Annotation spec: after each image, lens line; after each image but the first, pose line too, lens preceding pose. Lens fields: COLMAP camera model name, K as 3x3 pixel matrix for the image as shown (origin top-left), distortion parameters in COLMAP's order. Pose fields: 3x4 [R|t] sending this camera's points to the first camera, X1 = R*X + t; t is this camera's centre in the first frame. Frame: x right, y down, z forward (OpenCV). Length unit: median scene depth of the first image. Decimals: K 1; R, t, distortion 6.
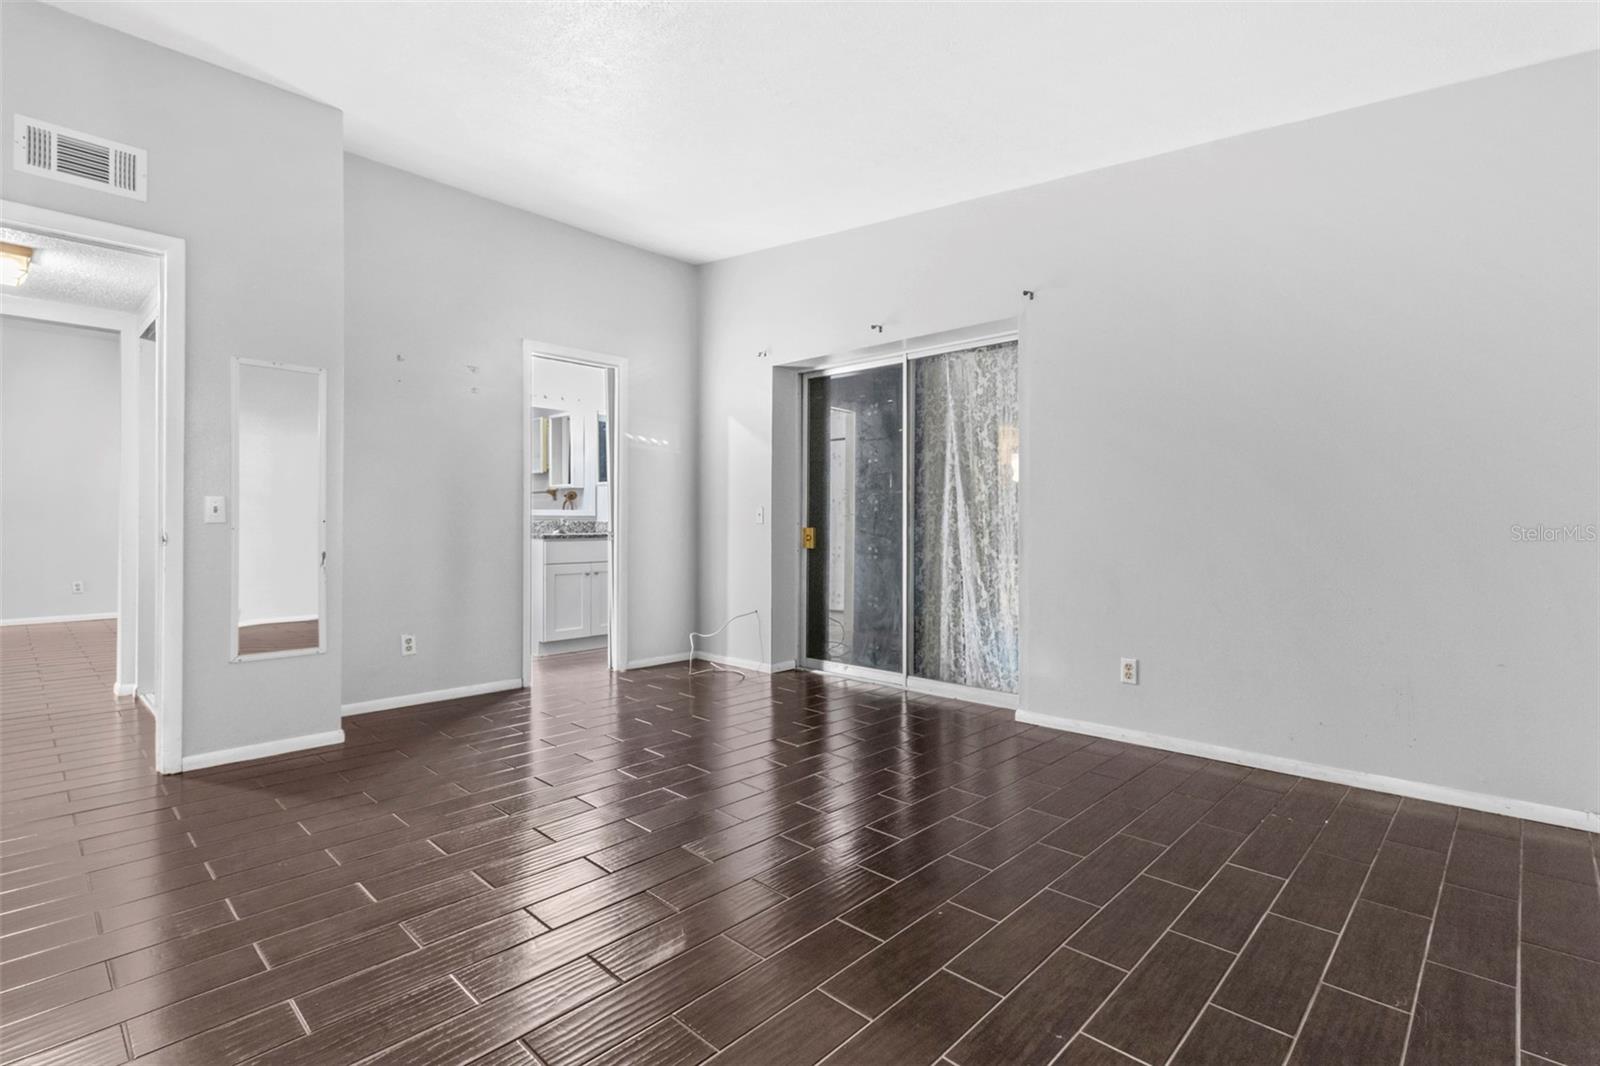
lens RADIAL K [[739.5, 0, 797.8], [0, 739.5, 527.1], [0, 0, 1]] dist [0.004313, 0.000846]
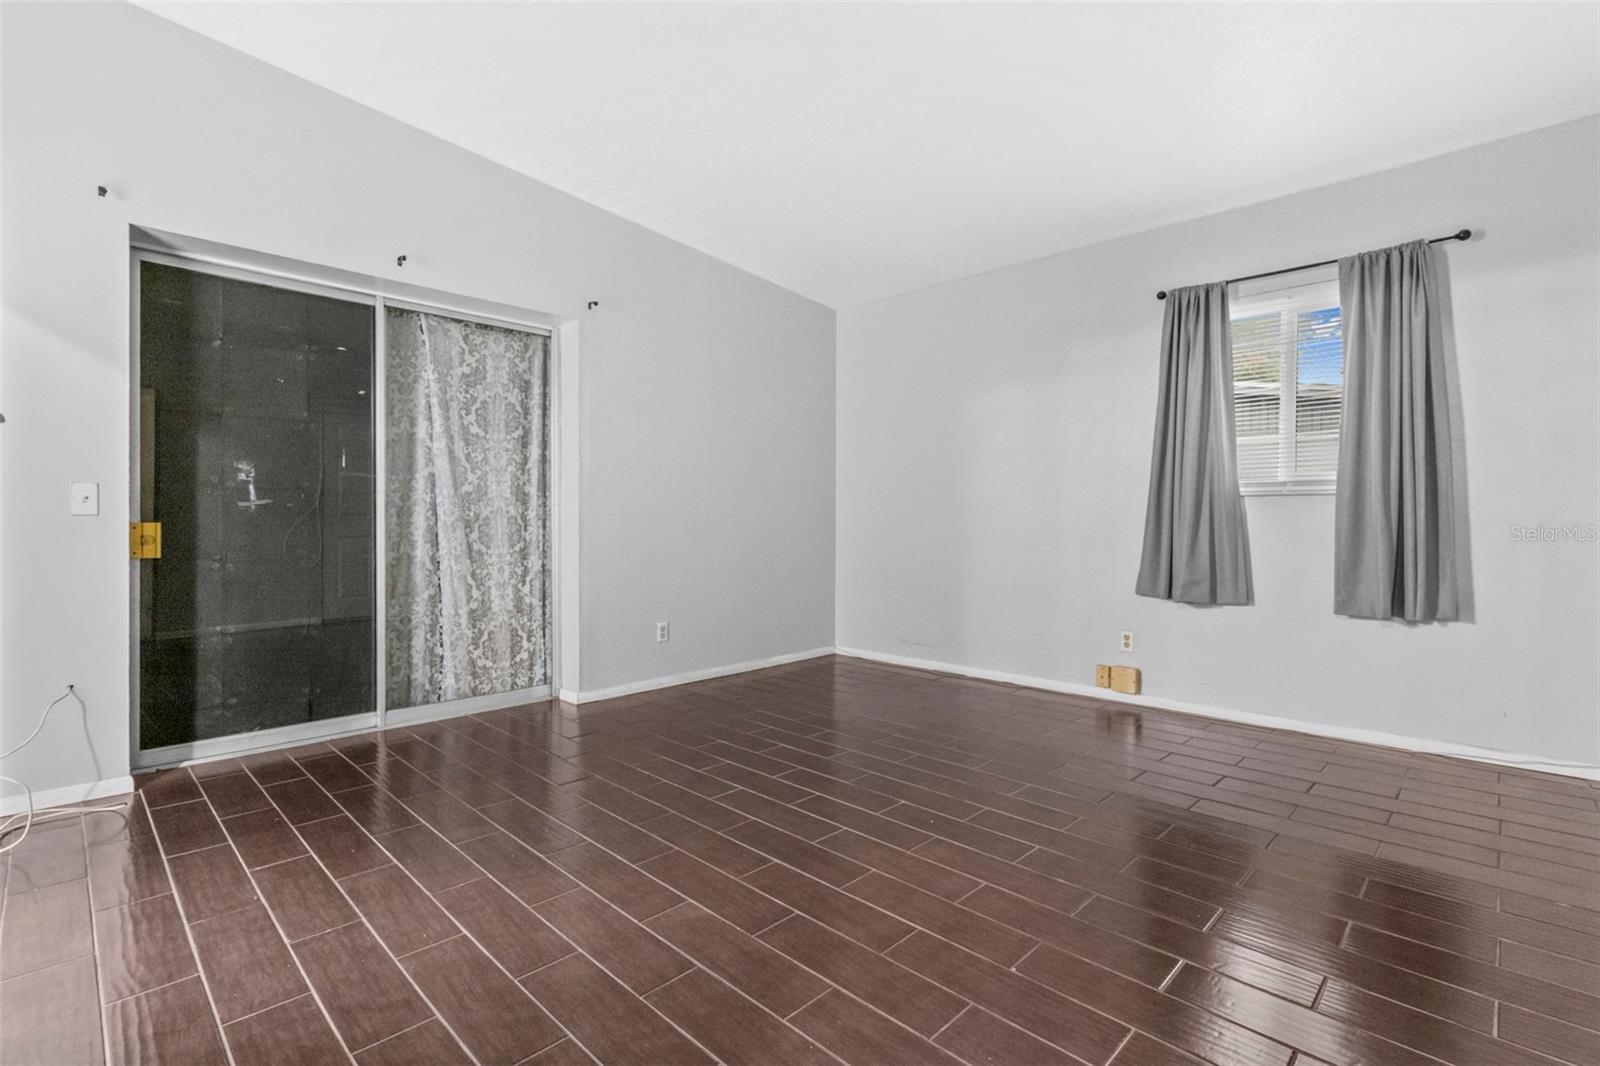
lens RADIAL K [[739.5, 0, 797.4], [0, 739.5, 527.4], [0, 0, 1]] dist [0.004313, 0.000846]
pose [[0.023580, -0.013628, 0.999629, -0.651740], [-0.001439, 0.999906, 0.013666, -0.004711], [-0.999721, -0.001761, 0.023558, 0.577039]]
